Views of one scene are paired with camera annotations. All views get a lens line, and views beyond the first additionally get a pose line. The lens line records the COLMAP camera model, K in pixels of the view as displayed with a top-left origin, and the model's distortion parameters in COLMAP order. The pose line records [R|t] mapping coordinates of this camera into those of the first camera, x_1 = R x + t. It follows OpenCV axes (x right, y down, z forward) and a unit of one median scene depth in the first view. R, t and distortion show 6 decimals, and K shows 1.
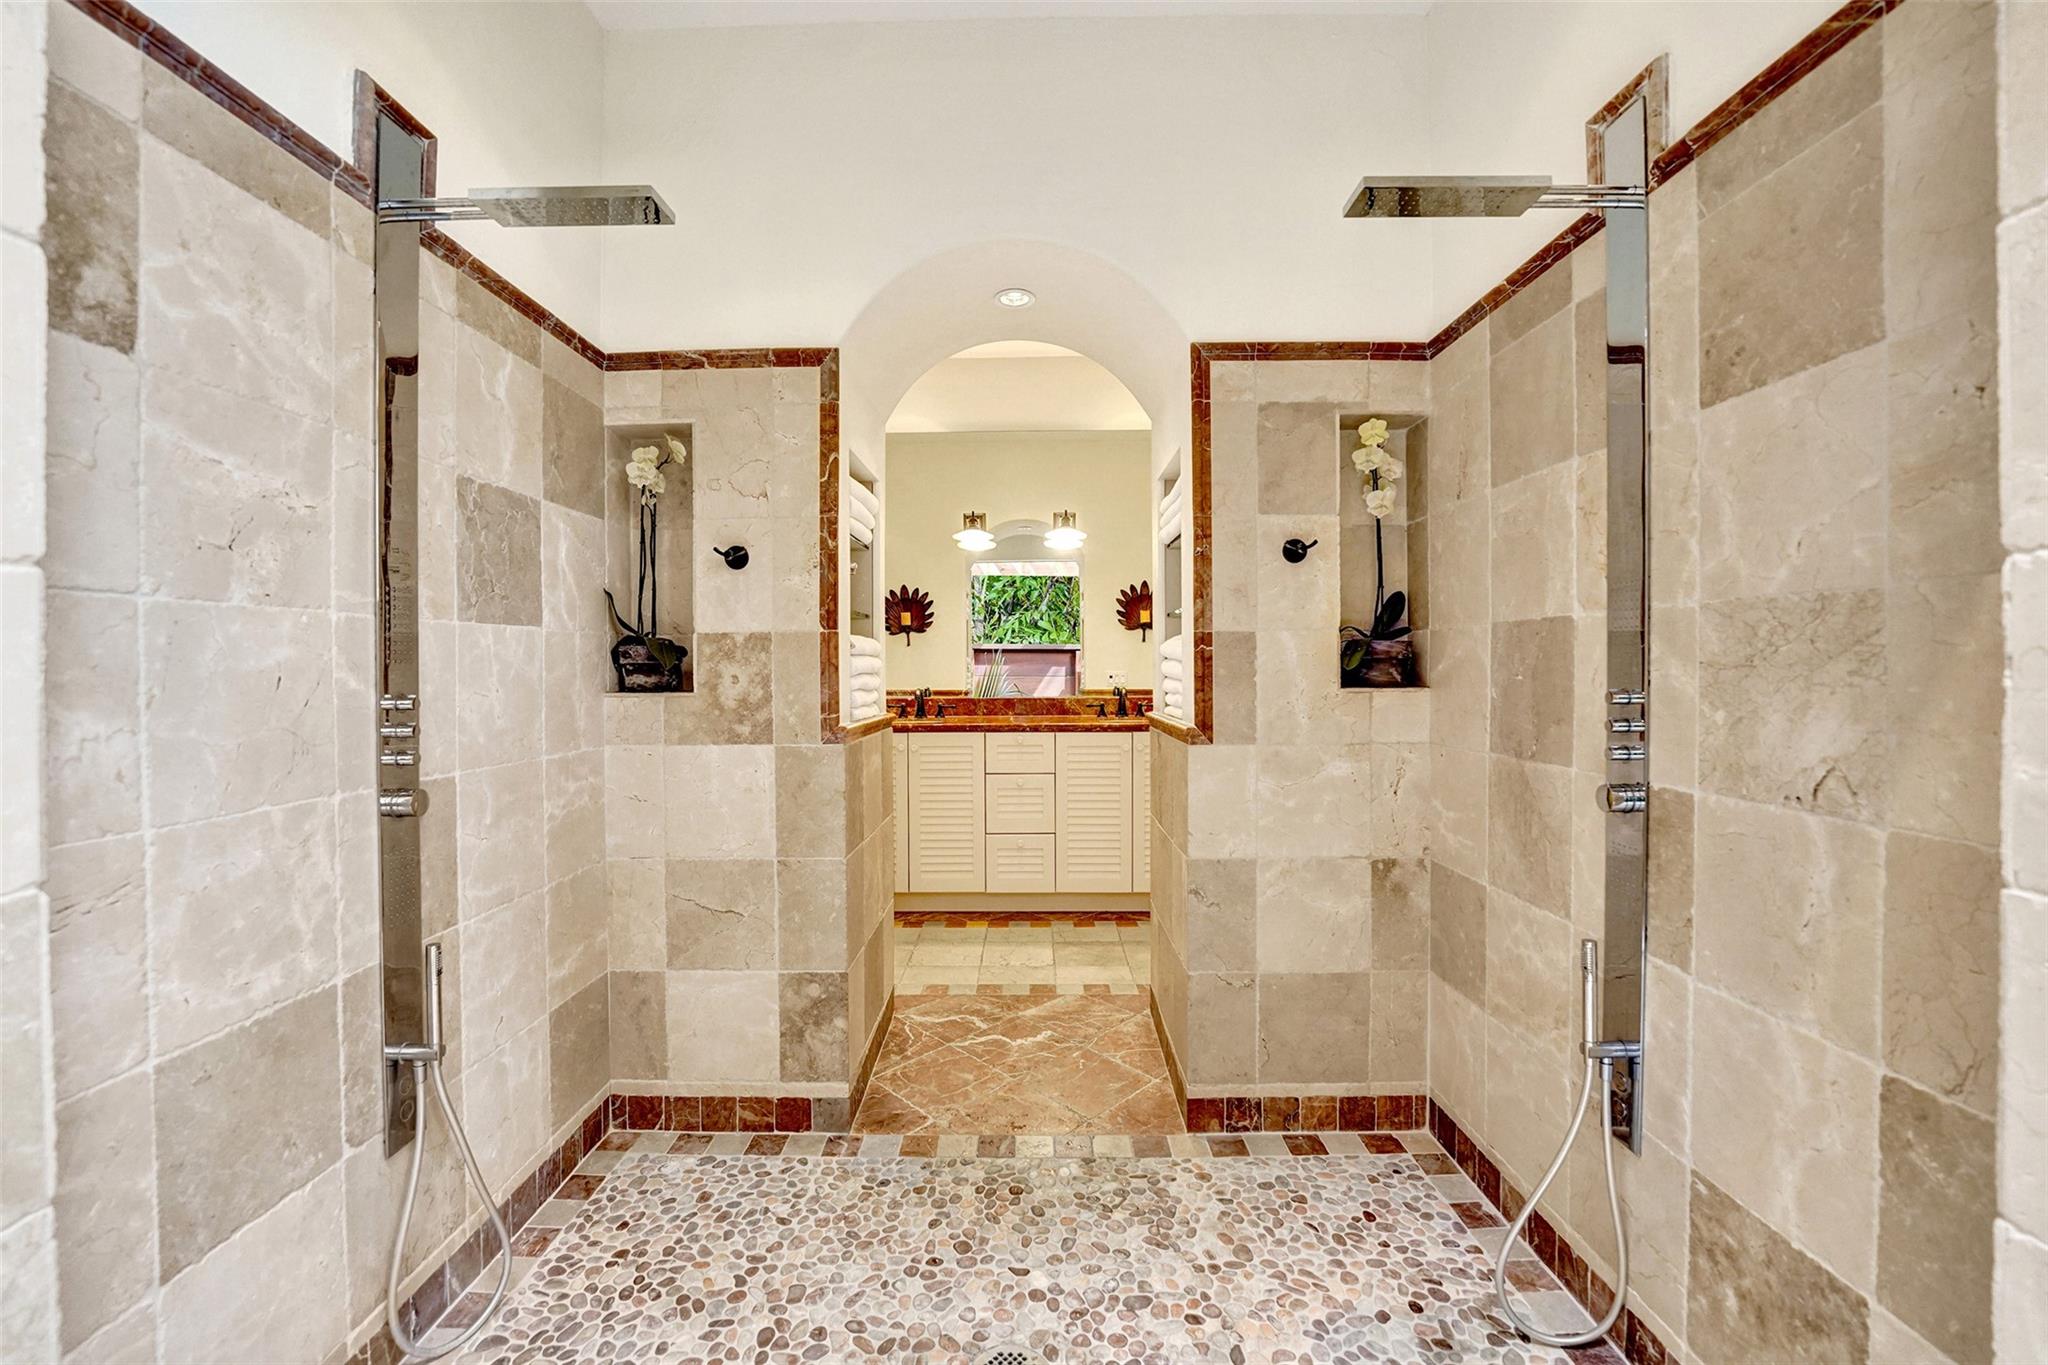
lens RADIAL K [[843.0, 0, 1009.5], [0, 843.0, 662.2], [0, 0, 1]] dist [-0.026017, 0.002441]
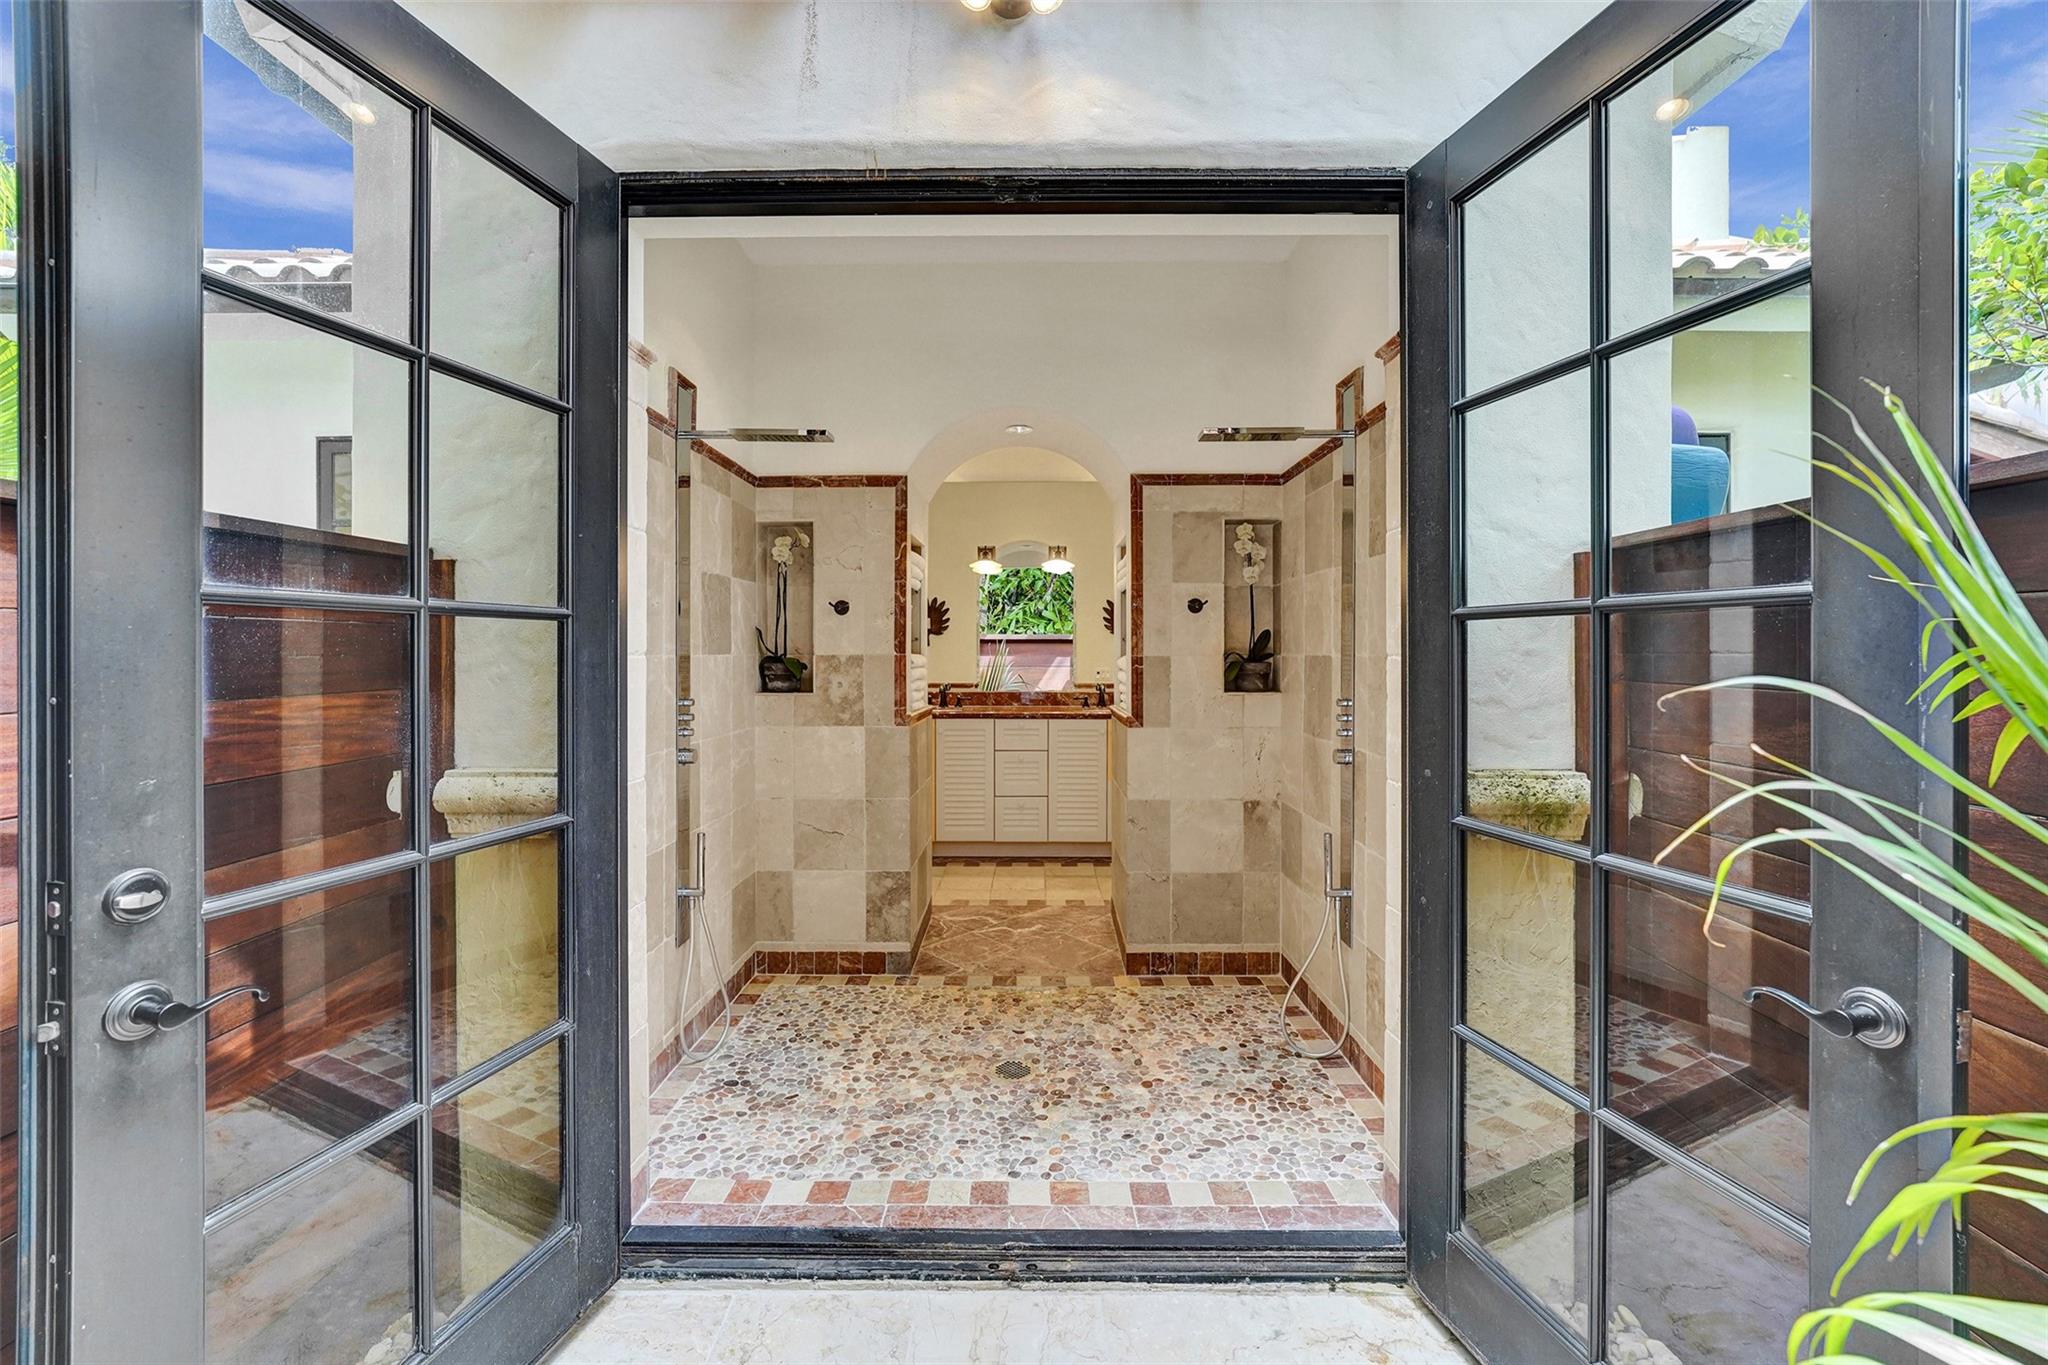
lens RADIAL K [[843.0, 0, 1030.4], [0, 843.0, 680.6], [0, 0, 1]] dist [-0.026017, 0.002441]
pose [[0.999771, 0.005733, 0.020598, -0.002923], [-0.006483, 0.999311, 0.036545, -0.046834], [-0.020374, -0.036670, 0.999120, -0.576936]]
